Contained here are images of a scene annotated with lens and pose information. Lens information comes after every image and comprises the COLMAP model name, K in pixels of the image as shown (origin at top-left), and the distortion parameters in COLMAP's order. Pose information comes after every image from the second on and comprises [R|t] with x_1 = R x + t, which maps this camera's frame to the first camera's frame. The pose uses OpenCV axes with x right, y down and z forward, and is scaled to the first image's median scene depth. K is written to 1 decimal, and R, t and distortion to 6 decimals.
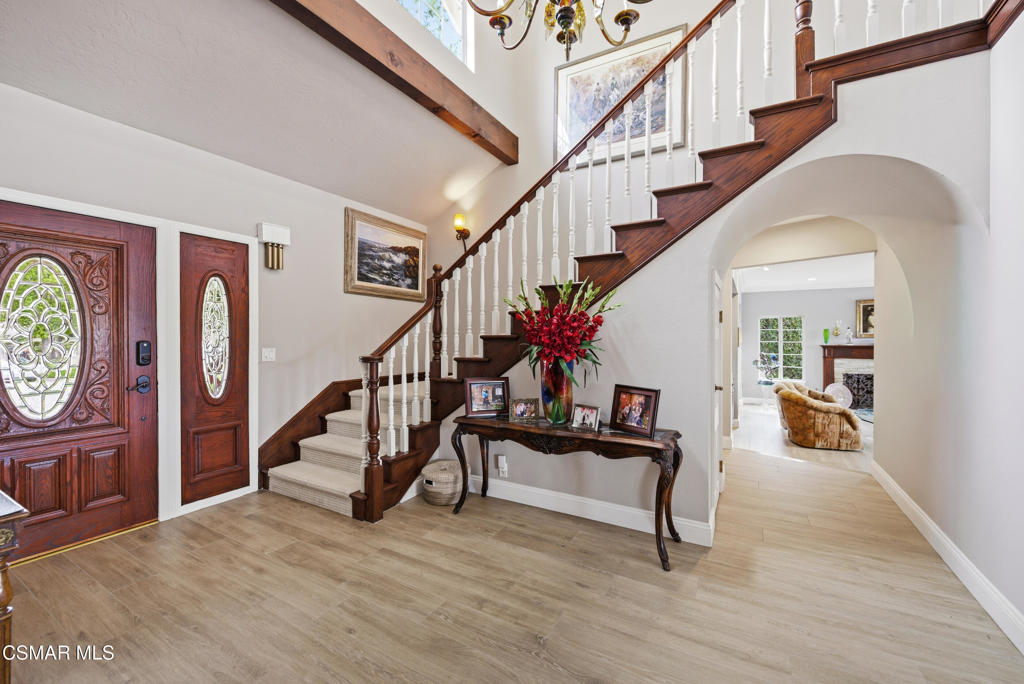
lens RADIAL K [[409.1, 0, 516.8], [0, 409.1, 345.5], [0, 0, 1]] dist [-0.002974, -0.000764]
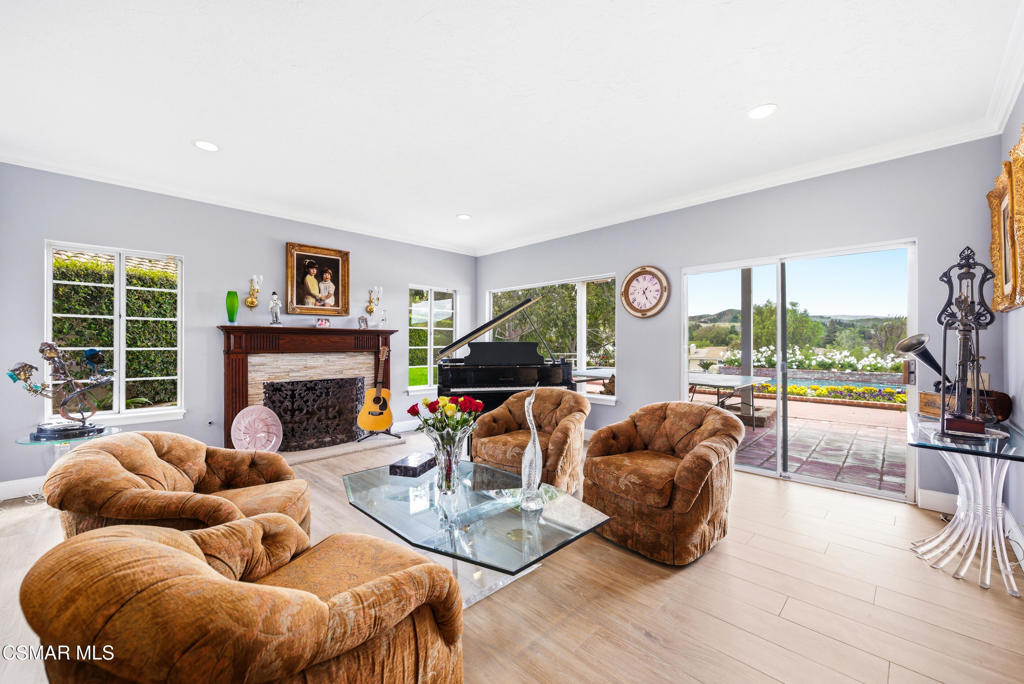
lens RADIAL K [[409.1, 0, 517.4], [0, 409.1, 342.1], [0, 0, 1]] dist [-0.002974, -0.000764]
pose [[0.251417, 0.005693, 0.967862, 0.388369], [0.016343, 0.999815, -0.010126, 0.027462], [-0.967741, 0.018363, 0.251277, 0.567635]]
